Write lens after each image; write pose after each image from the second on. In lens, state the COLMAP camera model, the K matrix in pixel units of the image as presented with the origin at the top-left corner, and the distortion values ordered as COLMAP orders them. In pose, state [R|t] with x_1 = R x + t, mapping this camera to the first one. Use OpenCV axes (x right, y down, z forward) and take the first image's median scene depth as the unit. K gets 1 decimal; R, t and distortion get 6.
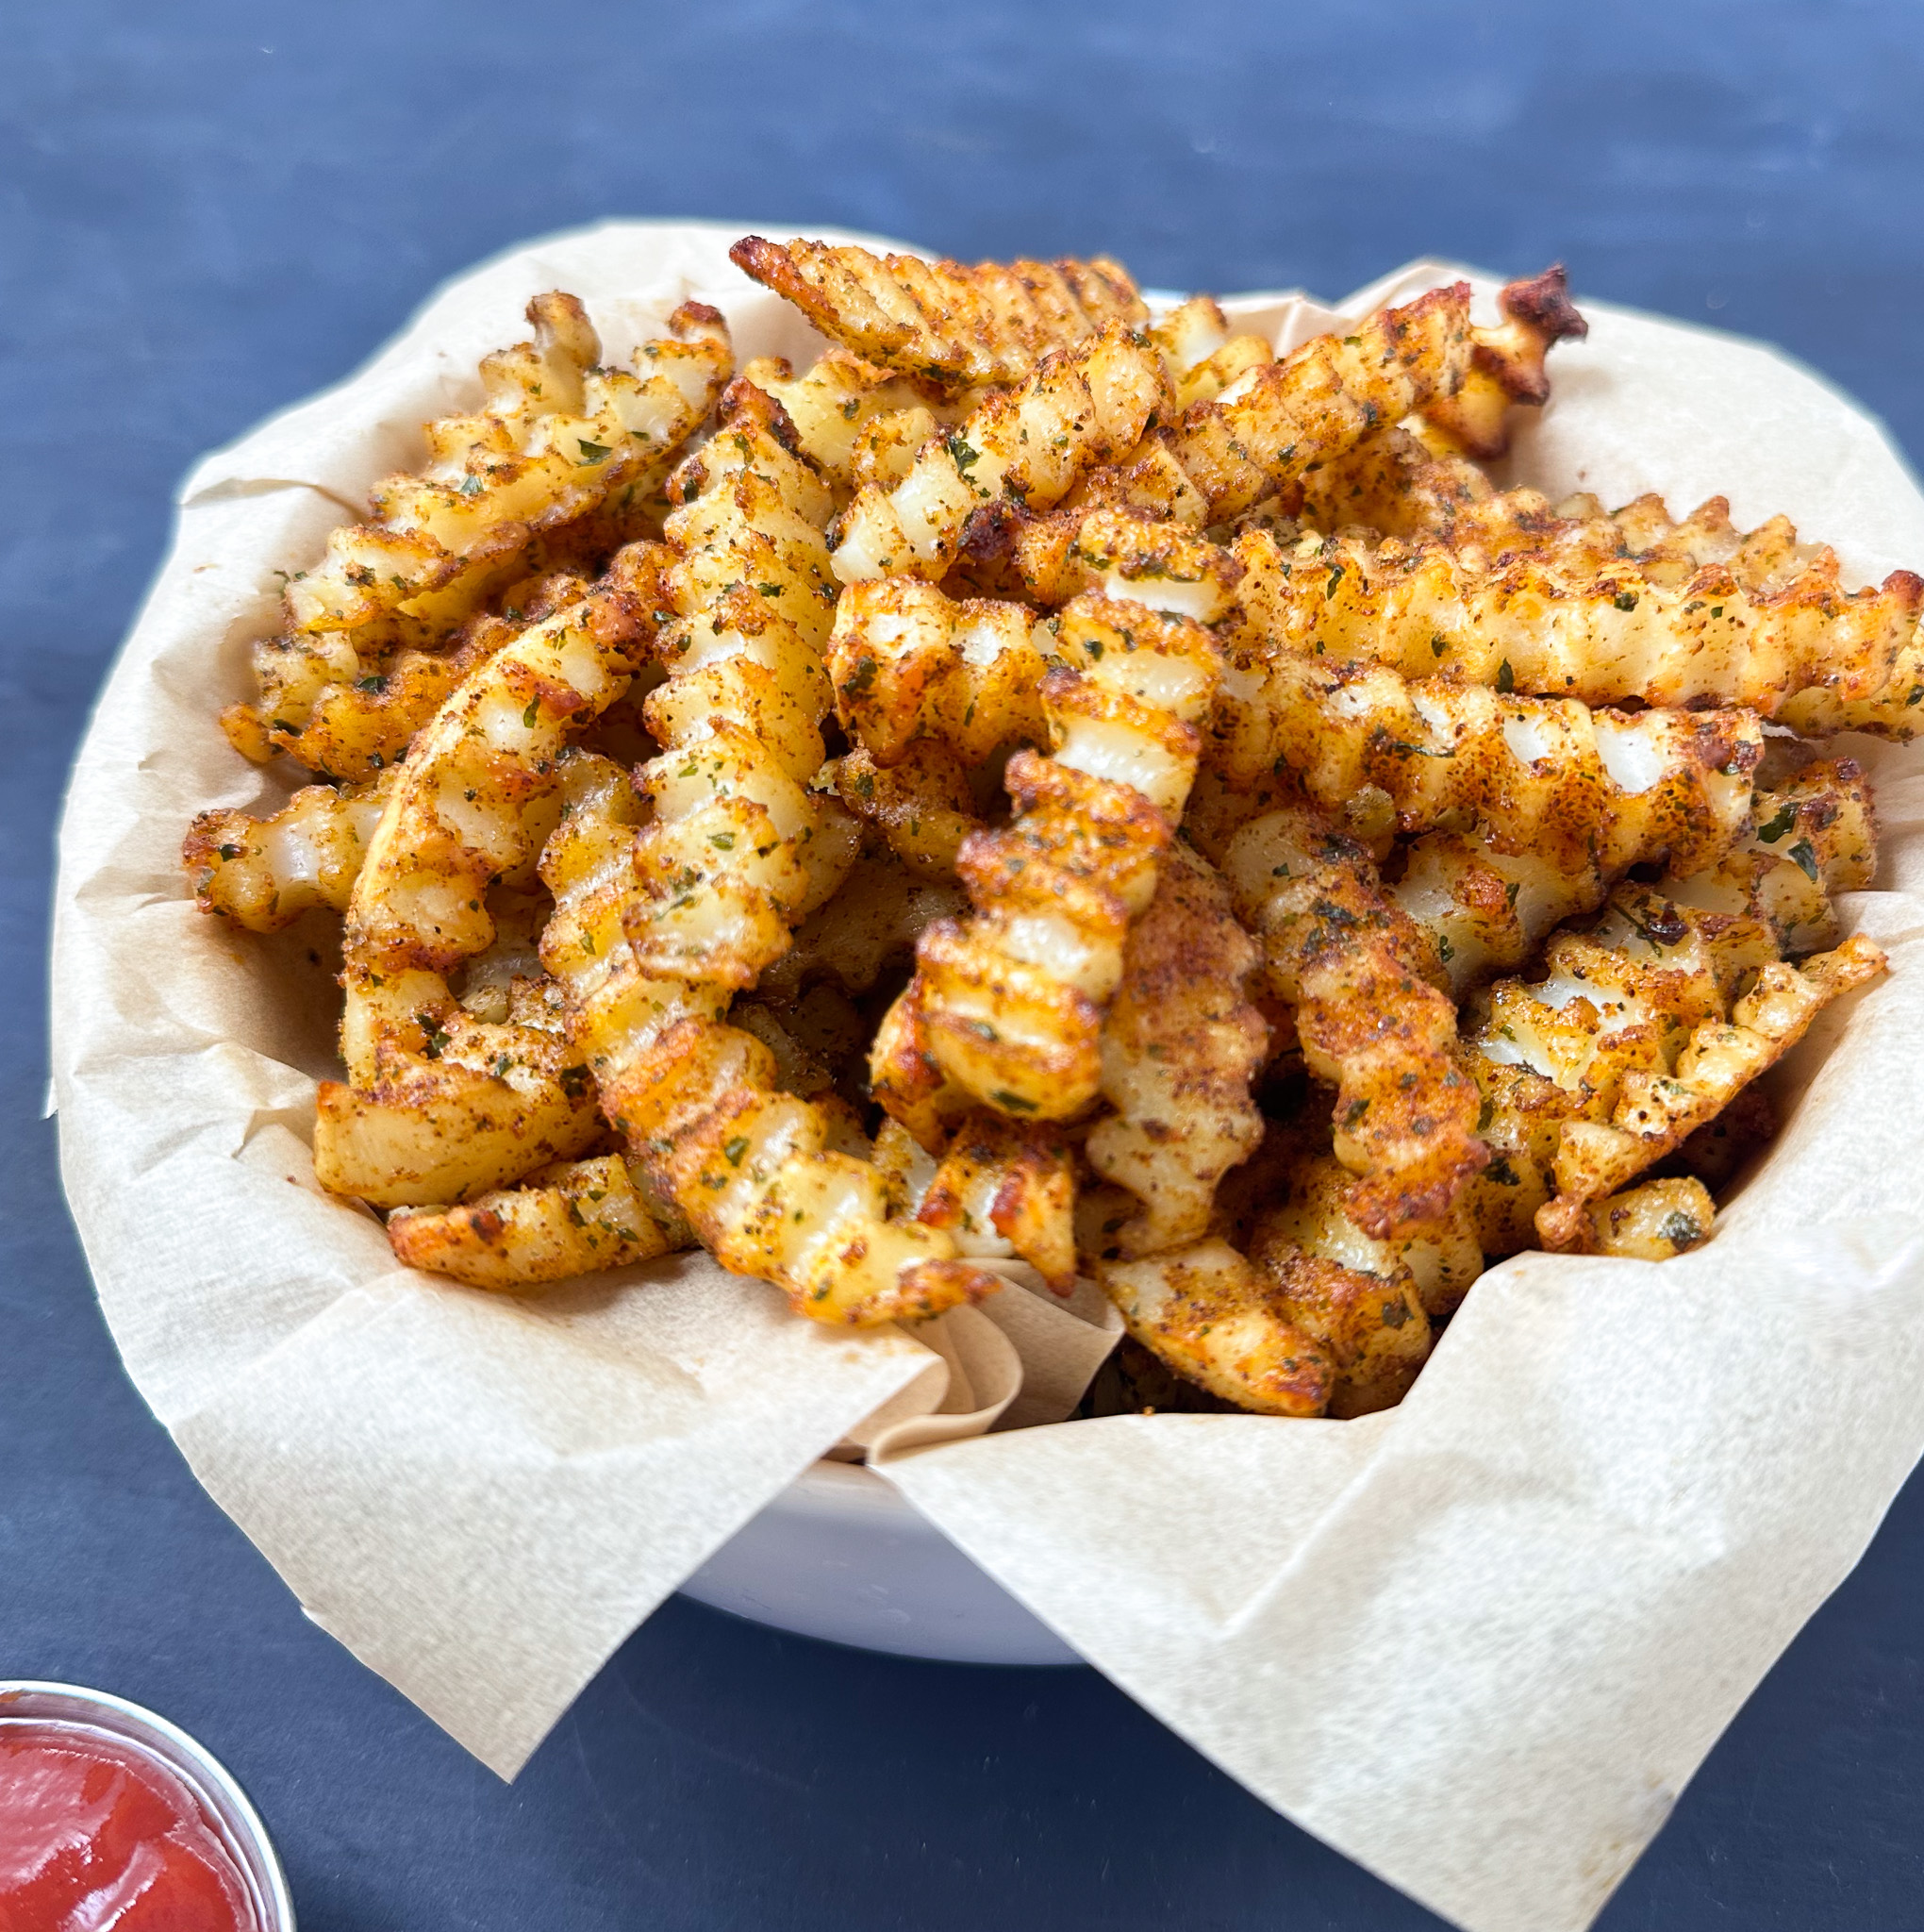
lens RADIAL K [[1913.9, 0, 1035.4], [0, 1913.9, 890.4], [0, 0, 1]] dist [0.147455, -0.416151]
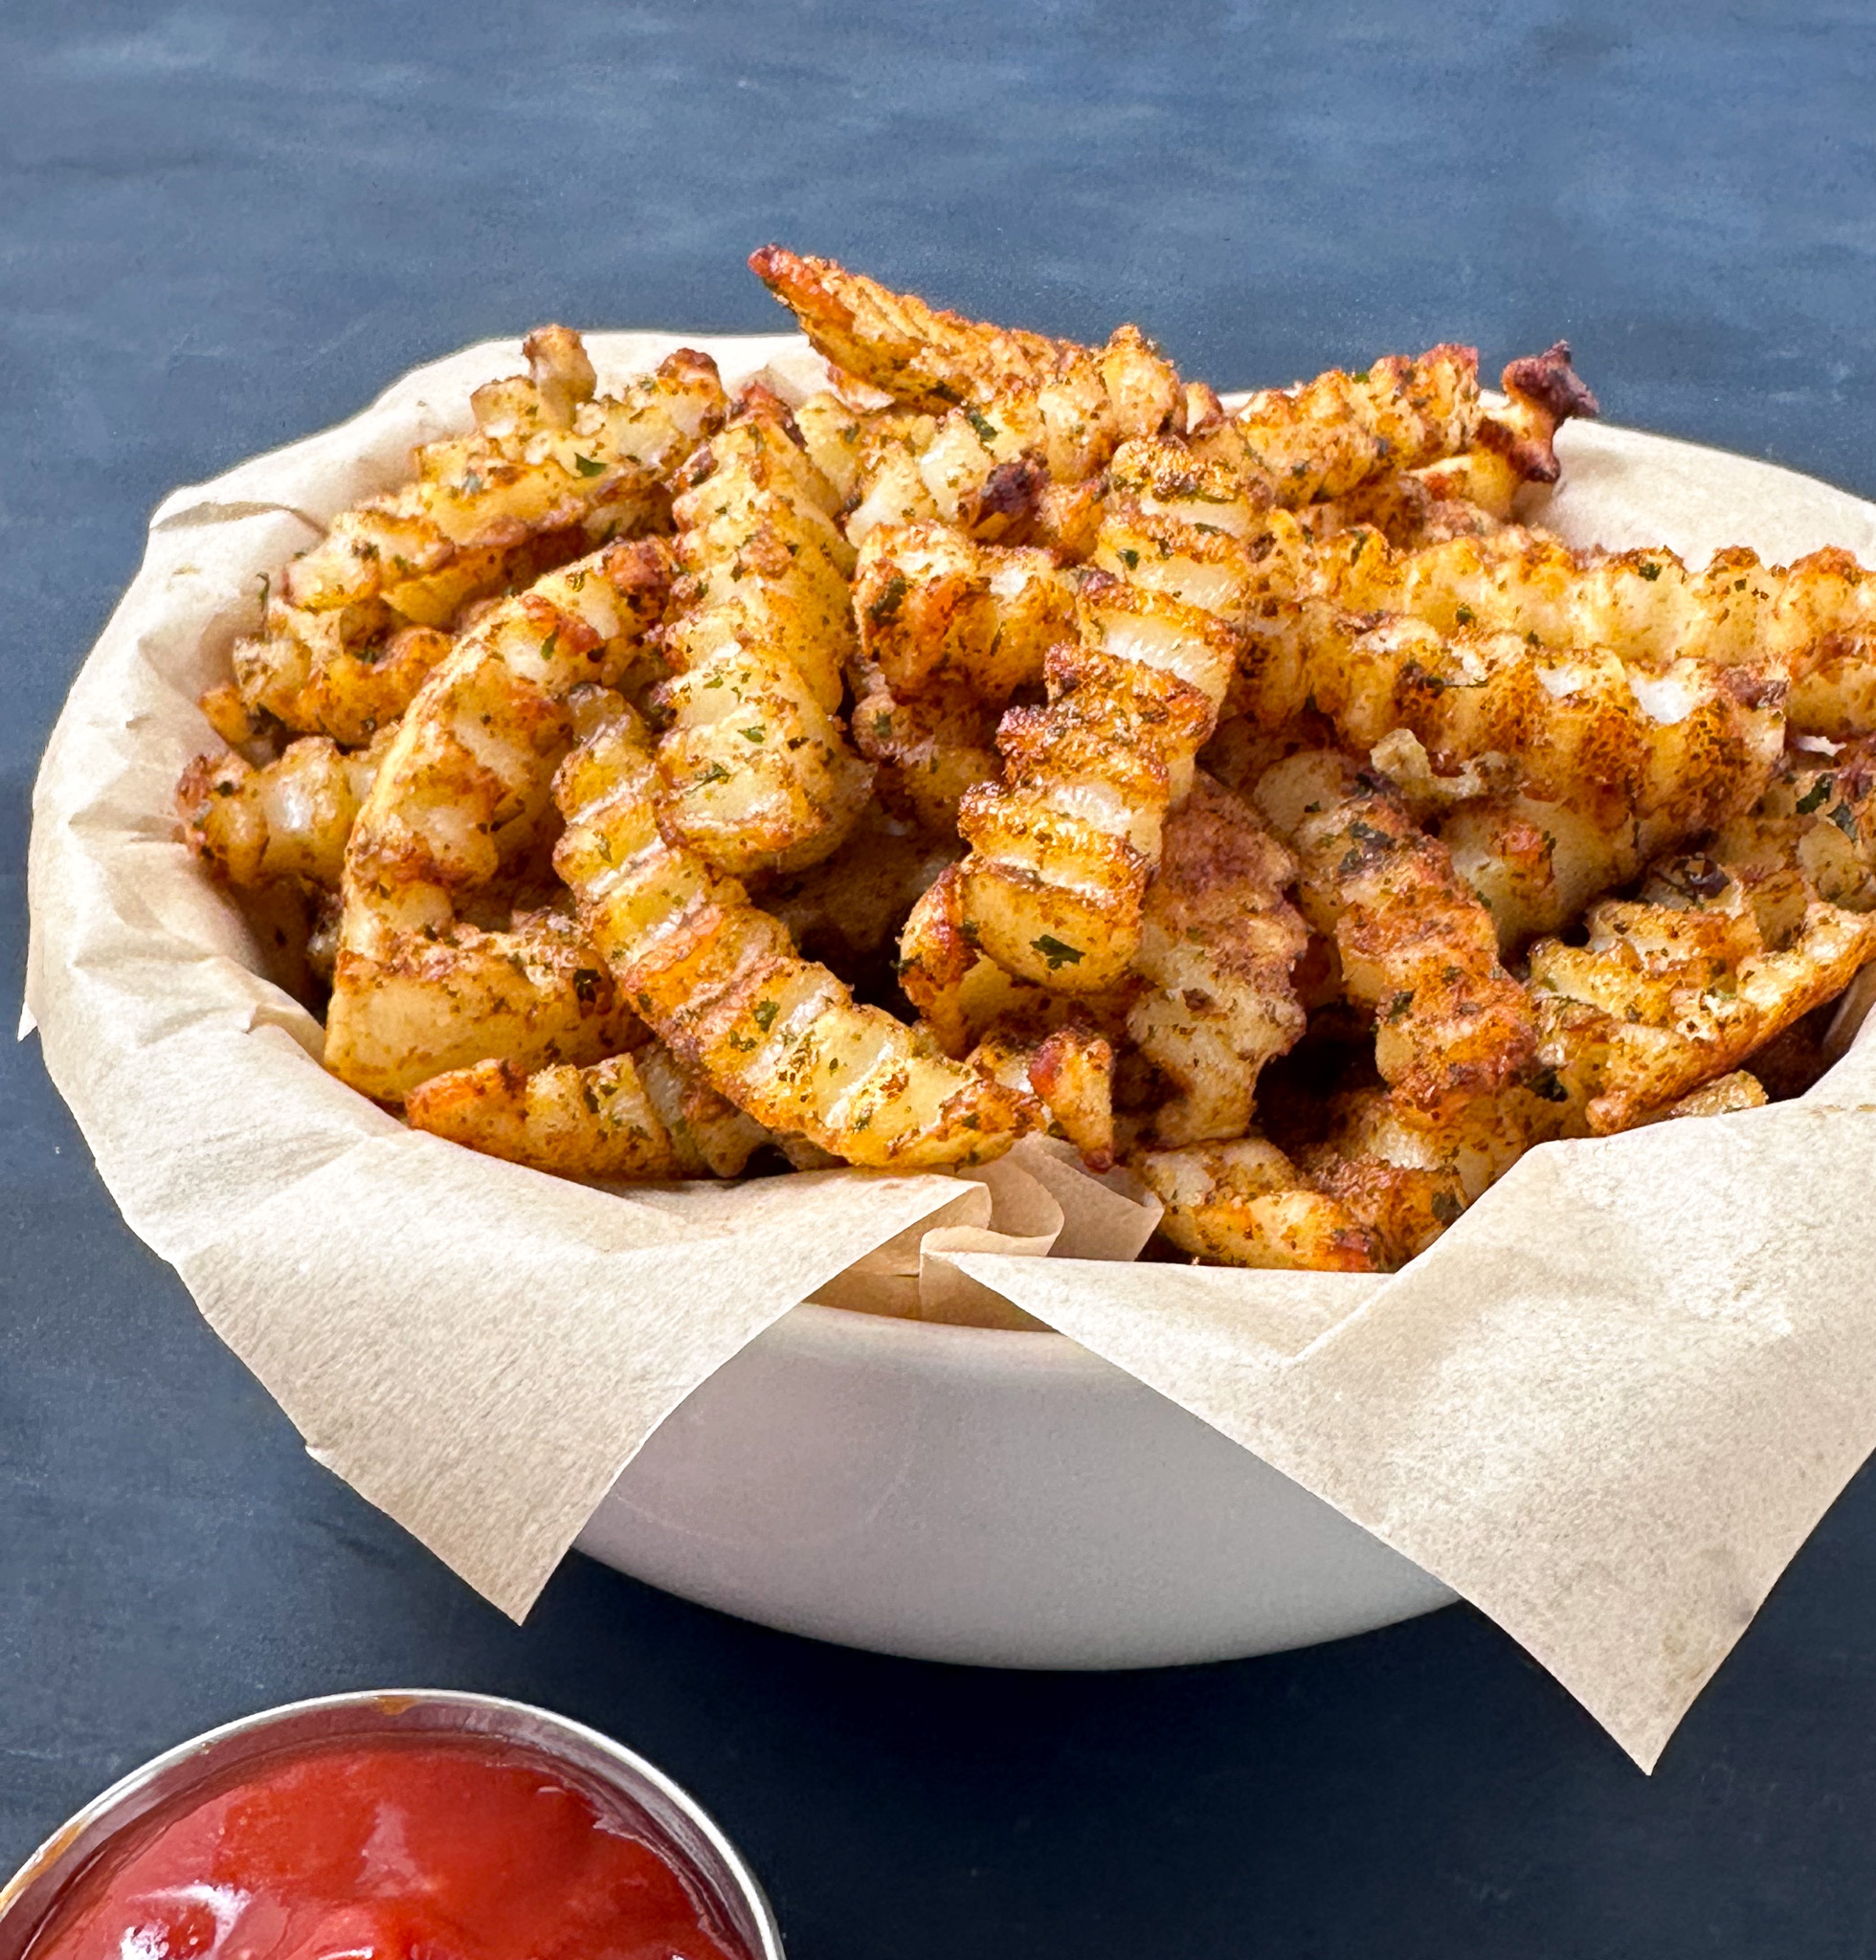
lens RADIAL K [[2472.8, 0, 890.4], [0, 2472.8, 866.6], [0, 0, 1]] dist [-0.008839, -0.035058]
pose [[0.999706, 0.023443, -0.006248, -0.077888], [-0.024251, 0.972987, -0.229583, 0.313653], [0.000697, 0.229667, 0.973269, -0.213582]]
